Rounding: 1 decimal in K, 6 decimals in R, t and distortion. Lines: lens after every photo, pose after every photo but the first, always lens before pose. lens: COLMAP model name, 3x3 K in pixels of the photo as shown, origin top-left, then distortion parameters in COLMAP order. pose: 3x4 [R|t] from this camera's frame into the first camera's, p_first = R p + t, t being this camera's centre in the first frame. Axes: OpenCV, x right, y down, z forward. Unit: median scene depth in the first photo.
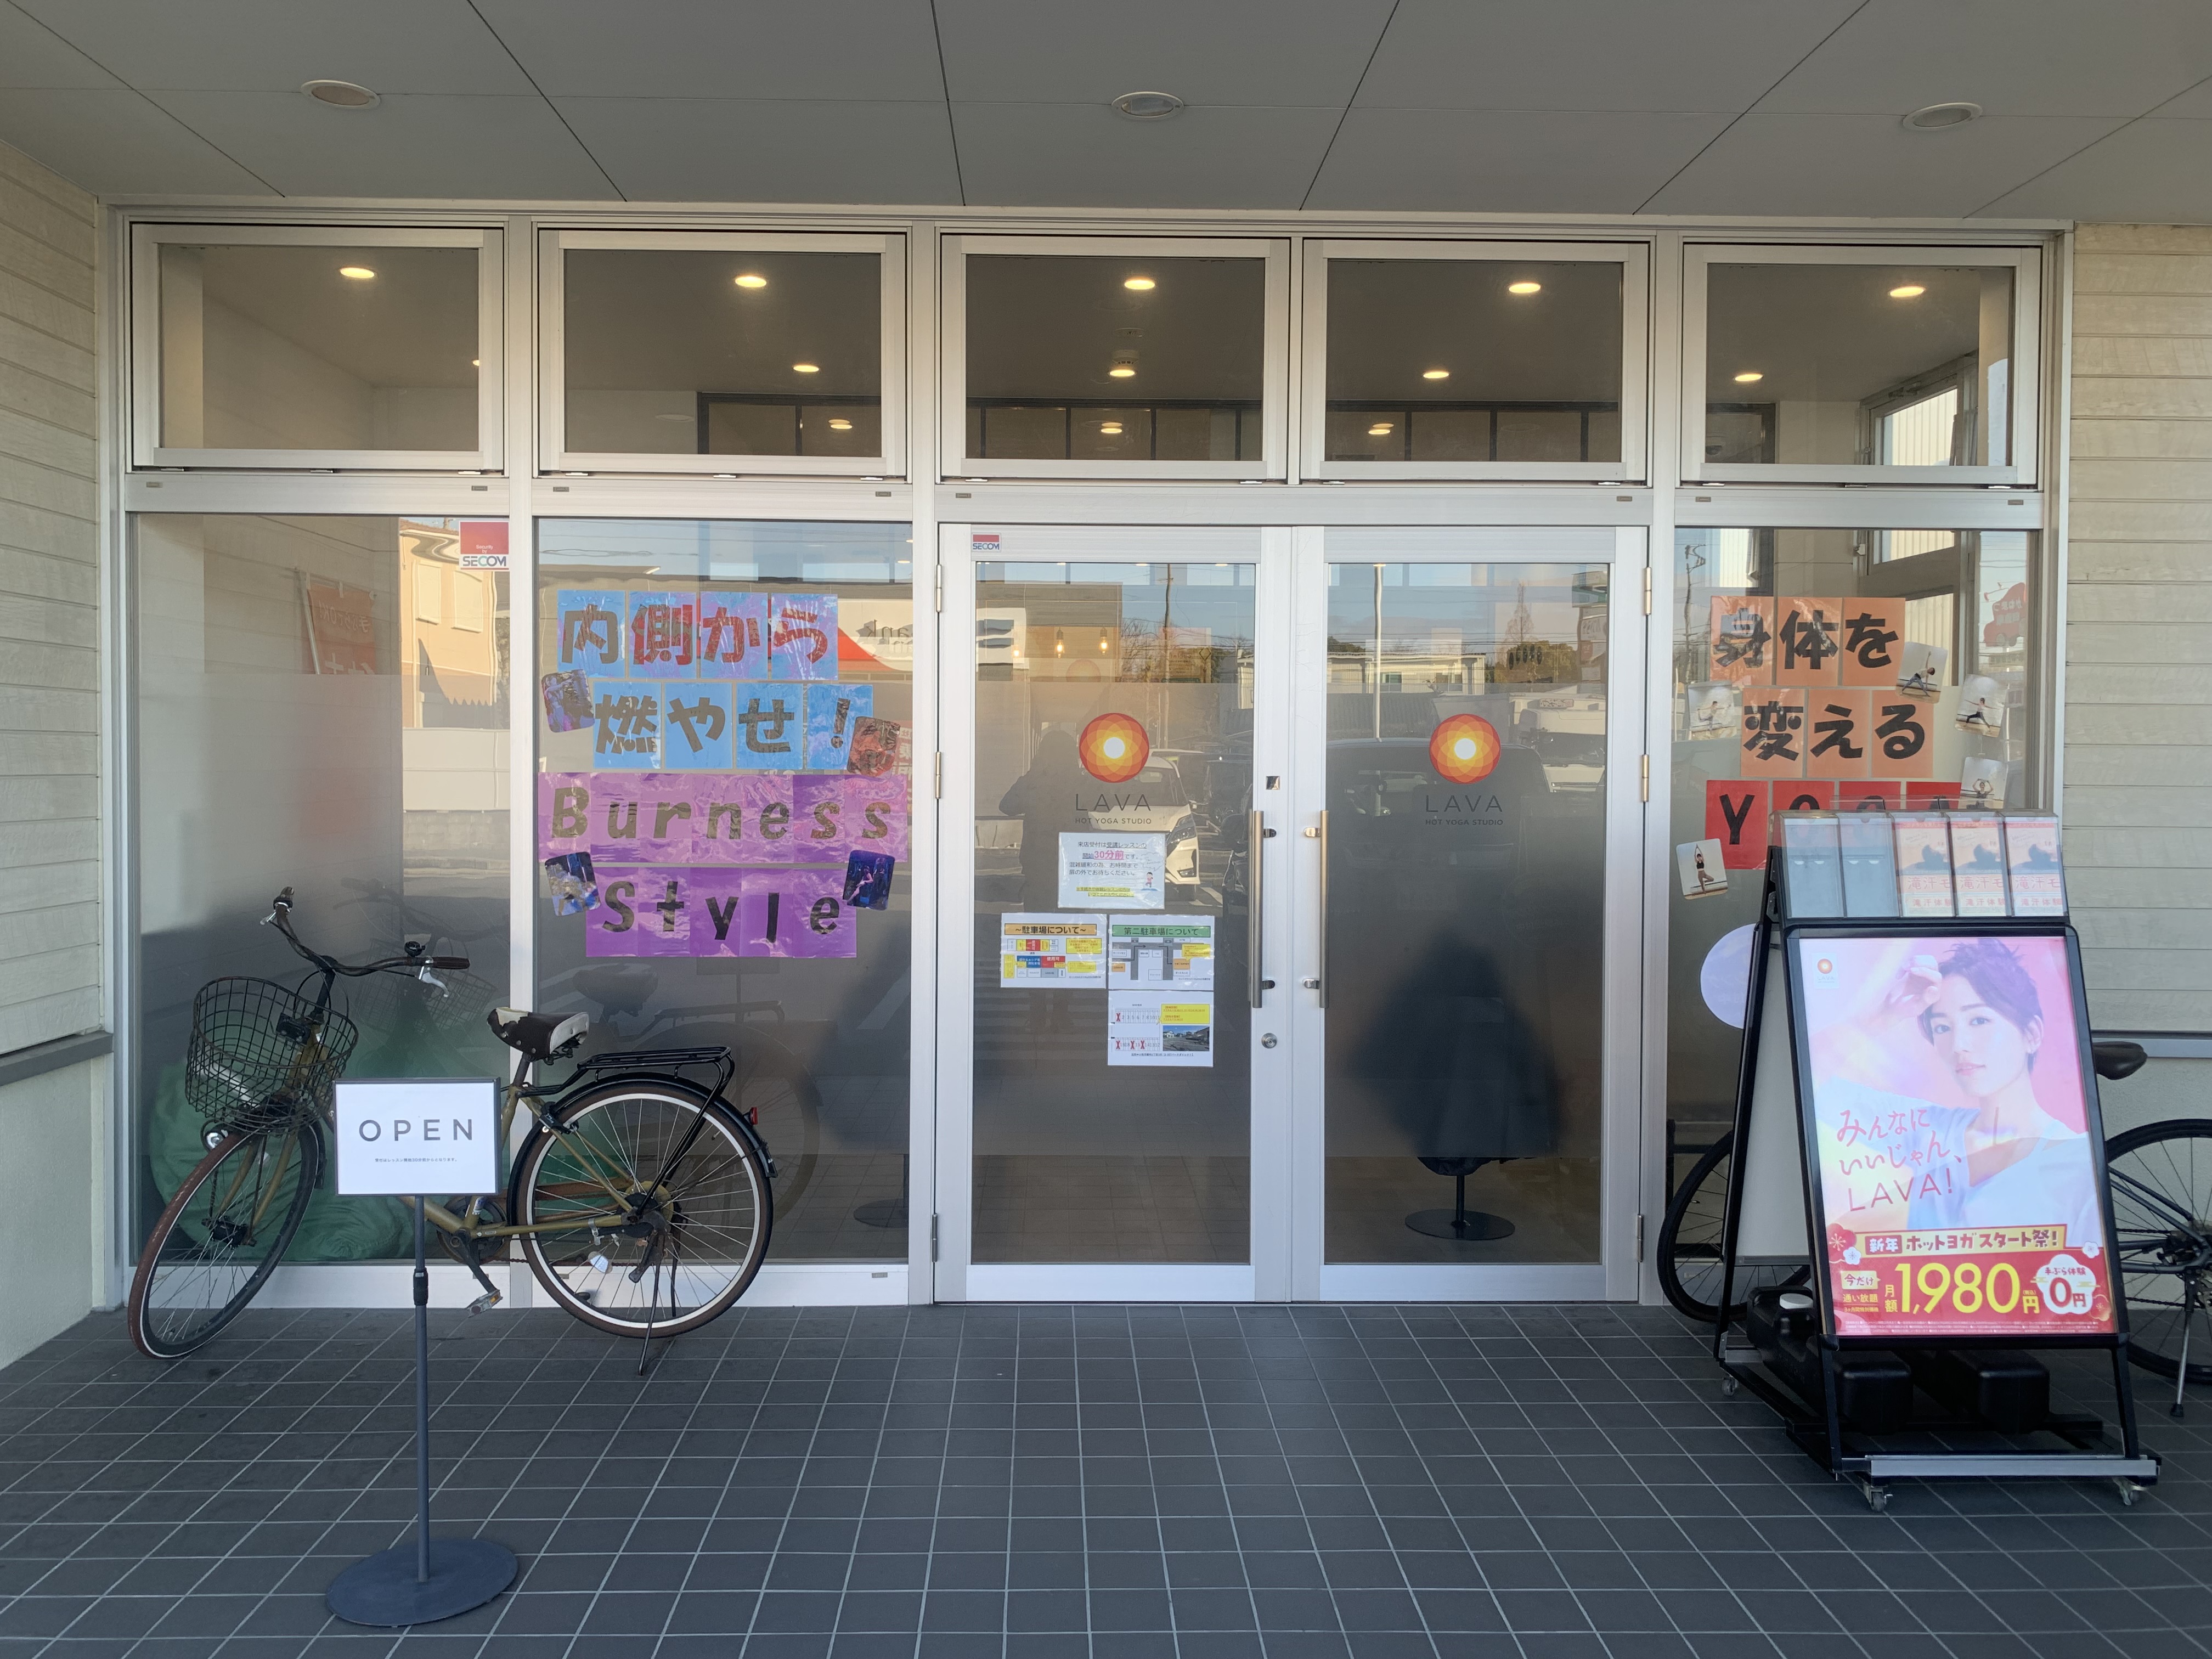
lens RADIAL K [[1677.8, 0, 1105.7], [0, 1677.8, 823.9], [0, 0, 1]] dist [0.026997, -0.030310]
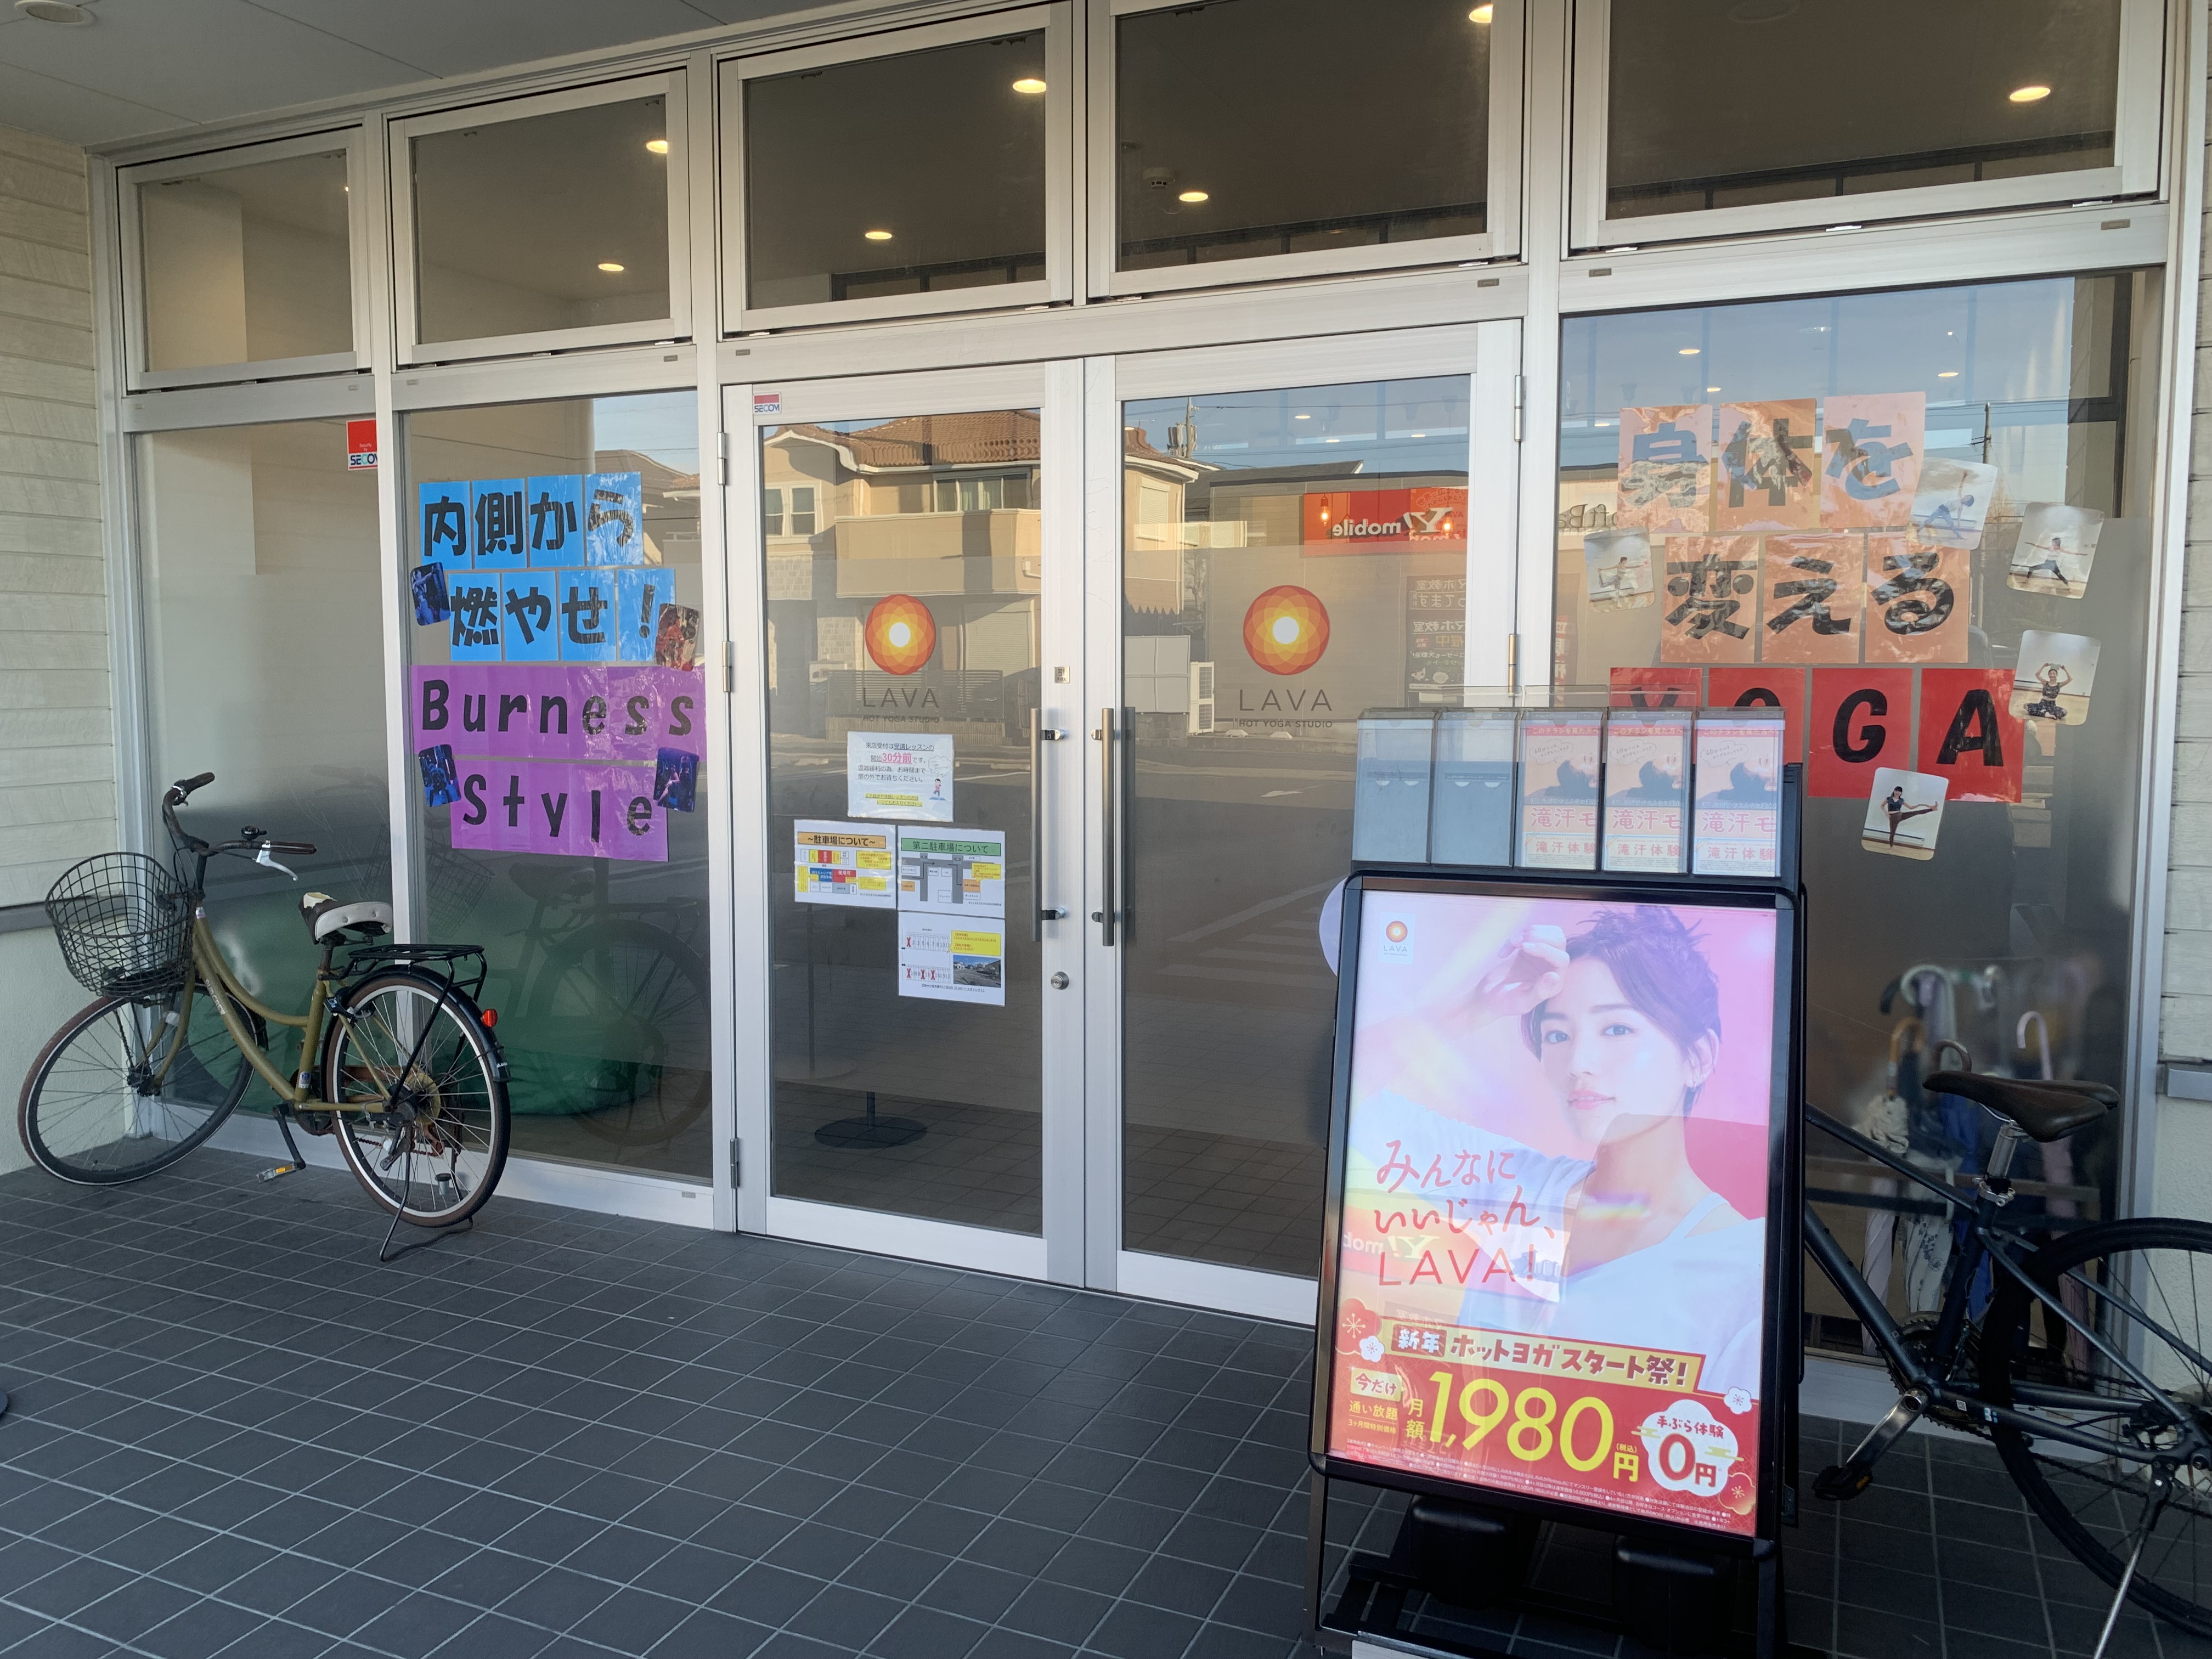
lens RADIAL K [[1677.8, 0, 1117.4], [0, 1677.8, 834.6], [0, 0, 1]] dist [0.026997, -0.030310]
pose [[0.902118, 0.037500, -0.429857, 0.490524], [-0.009960, 0.997761, 0.066140, -0.000336], [0.431375, -0.055385, 0.900471, 0.261106]]
